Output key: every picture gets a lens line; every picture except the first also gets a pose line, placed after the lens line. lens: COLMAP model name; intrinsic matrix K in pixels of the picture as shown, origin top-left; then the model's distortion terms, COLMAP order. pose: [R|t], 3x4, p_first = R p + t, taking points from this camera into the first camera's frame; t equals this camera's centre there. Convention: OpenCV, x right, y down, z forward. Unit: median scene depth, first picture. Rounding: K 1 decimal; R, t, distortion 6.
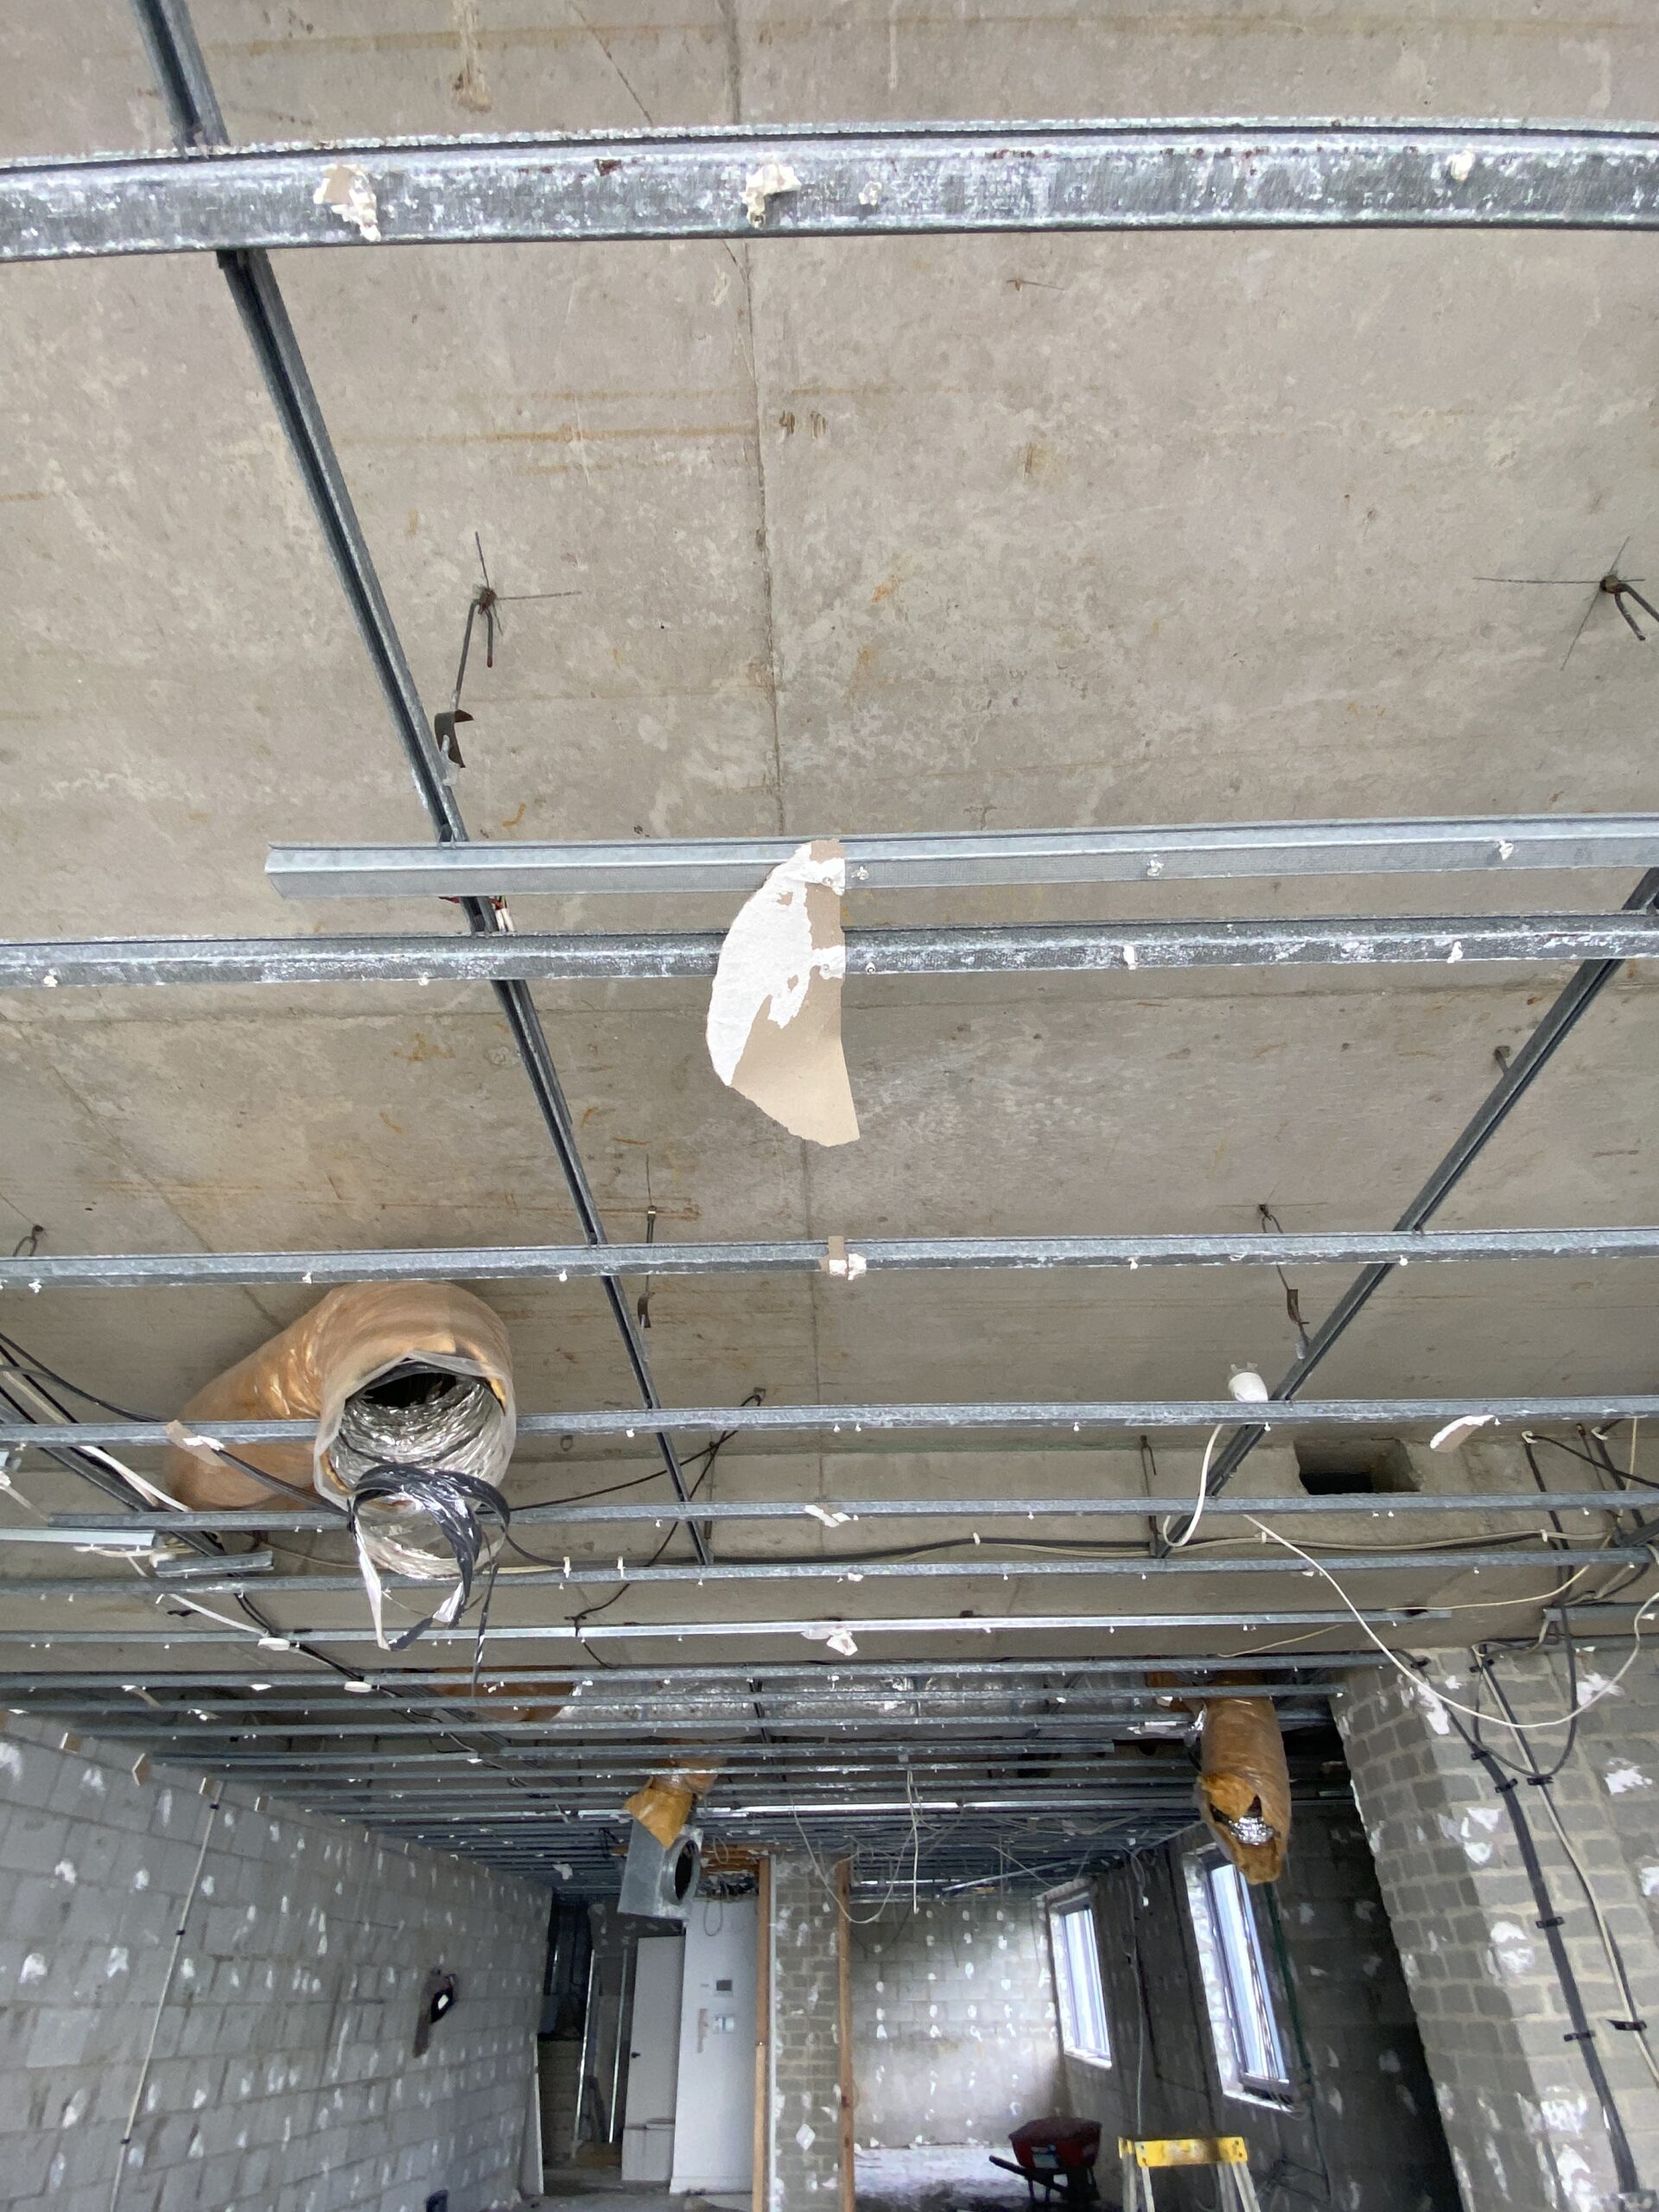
lens RADIAL K [[1073.9, 0, 829.3], [0, 1073.9, 1137.5], [0, 0, 1]] dist [0.015265, -0.009427]
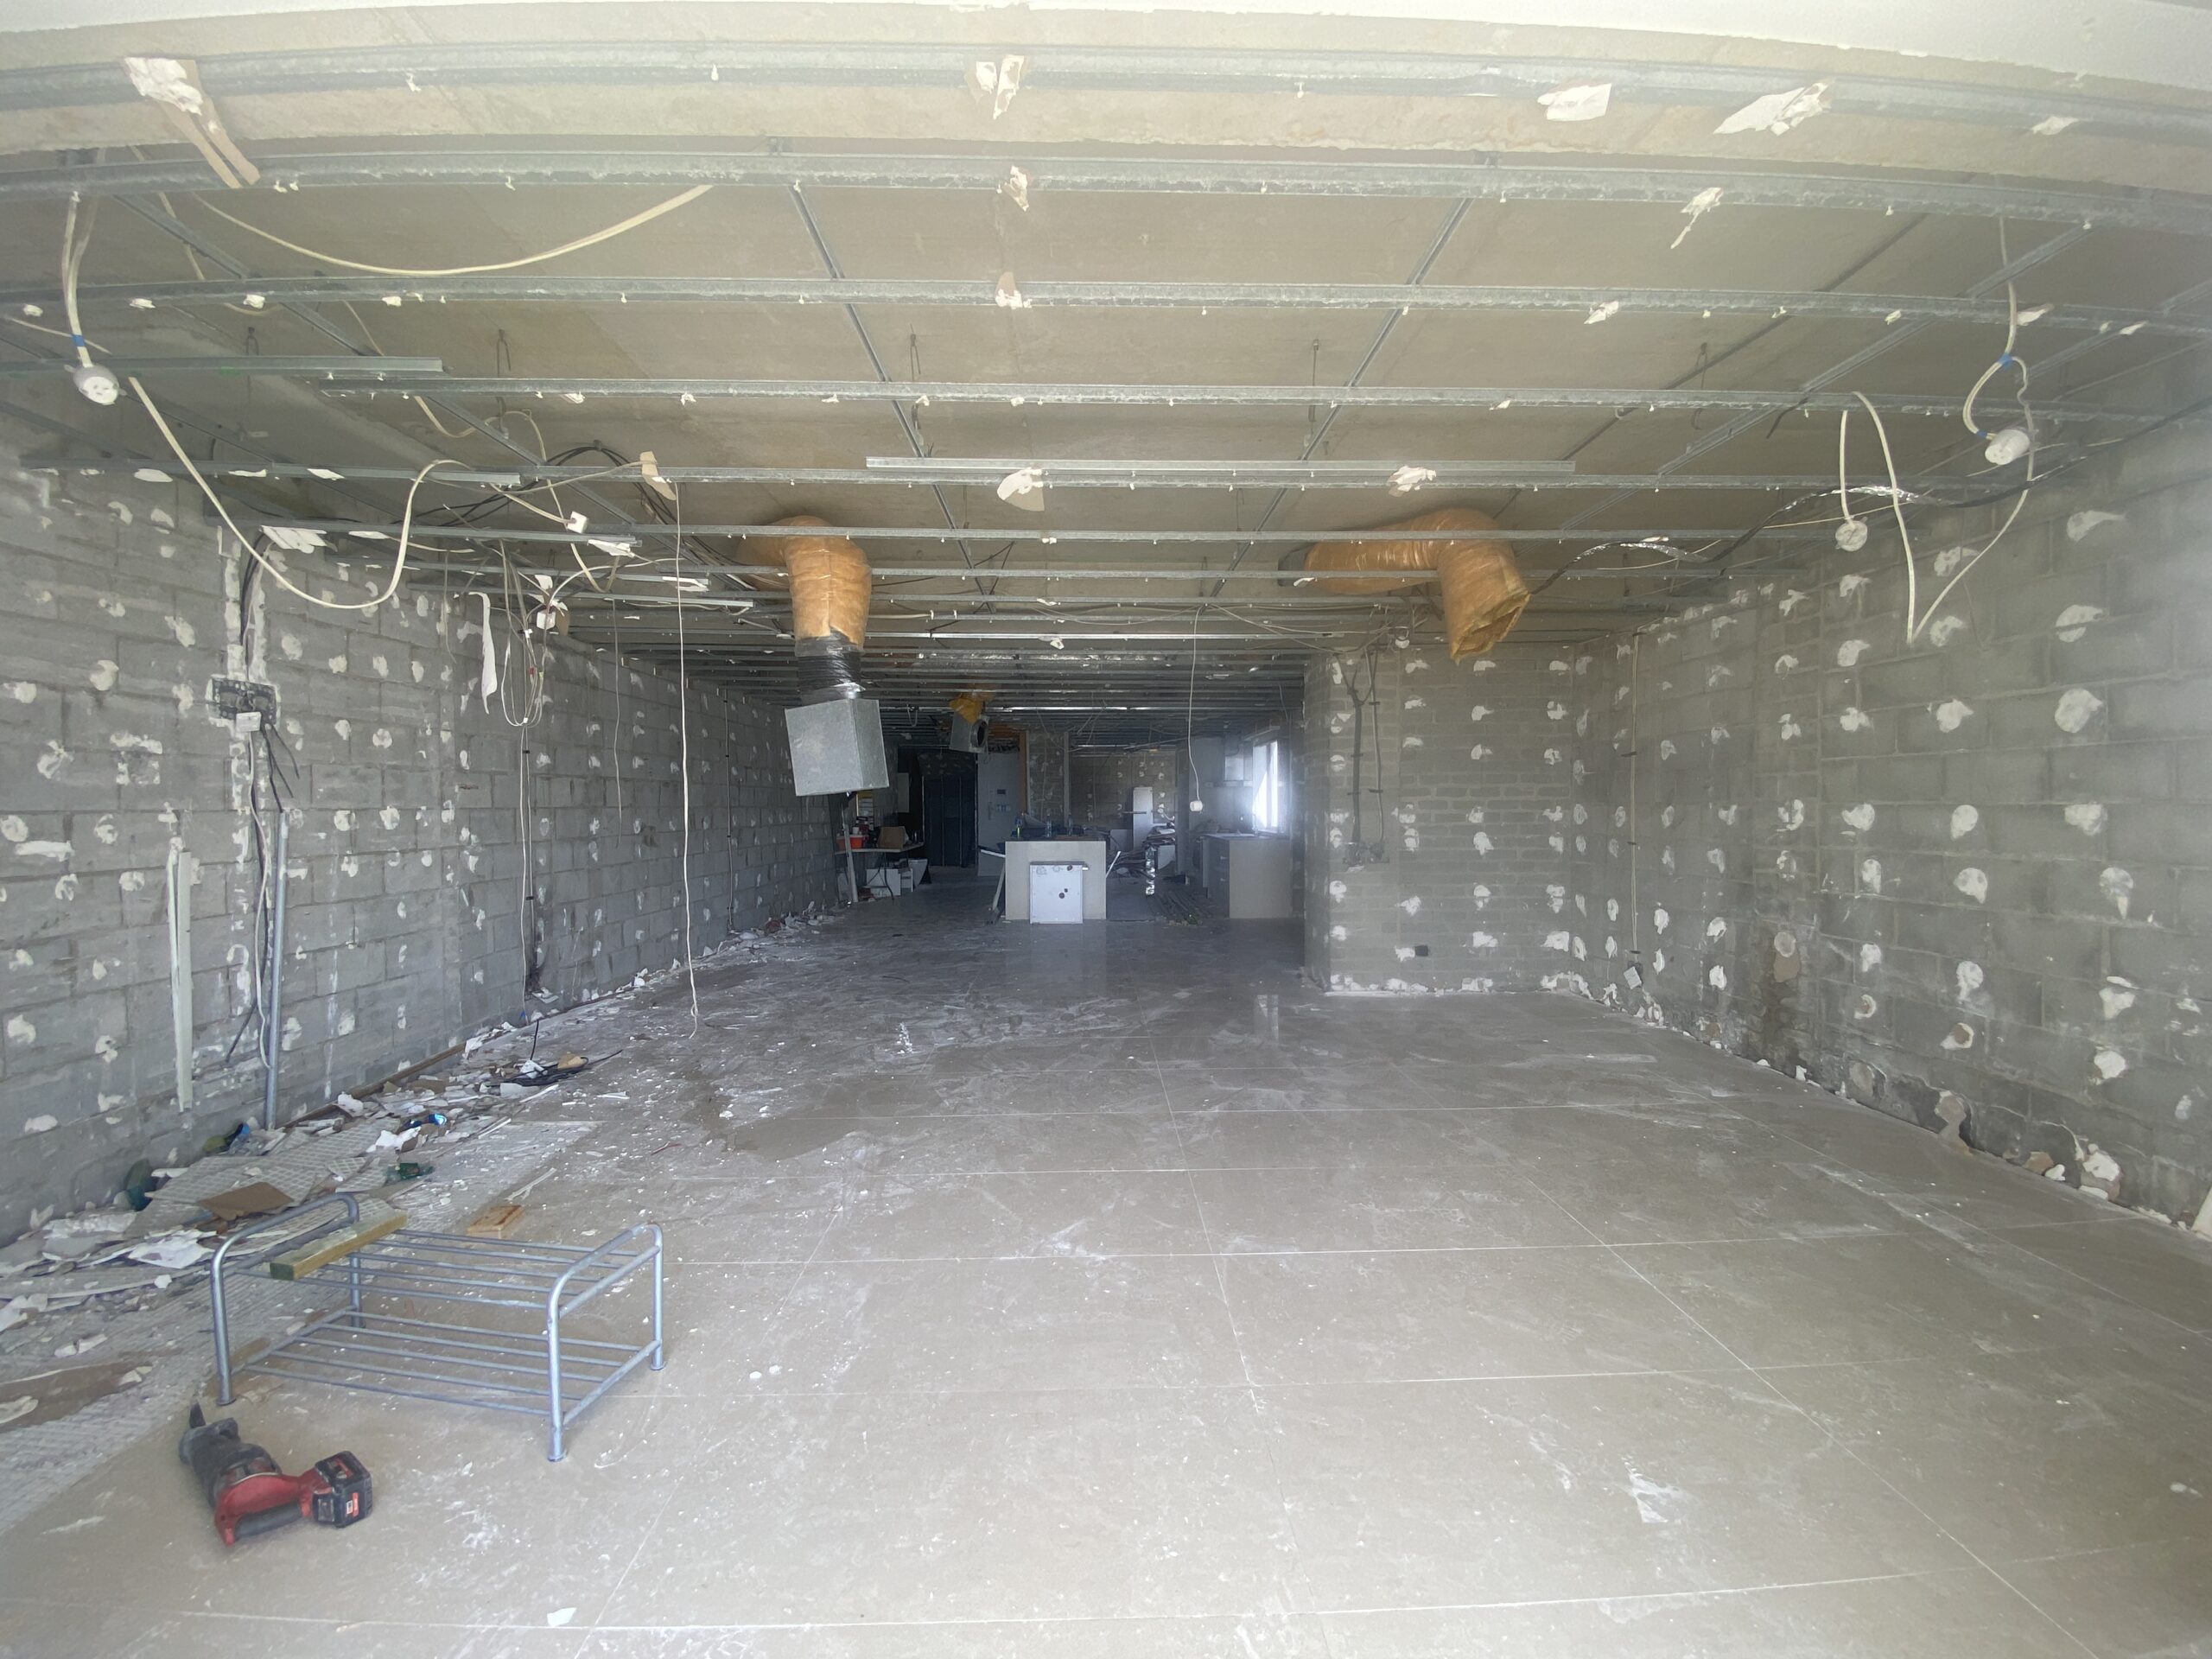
lens RADIAL K [[902.3, 0, 1115.0], [0, 902.3, 831.8], [0, 0, 1]] dist [0.010570, -0.004660]
pose [[0.998507, 0.010474, 0.053606, 0.023887], [-0.042257, 0.769973, 0.636675, -0.267514], [-0.034607, -0.637990, 0.769266, -0.428016]]
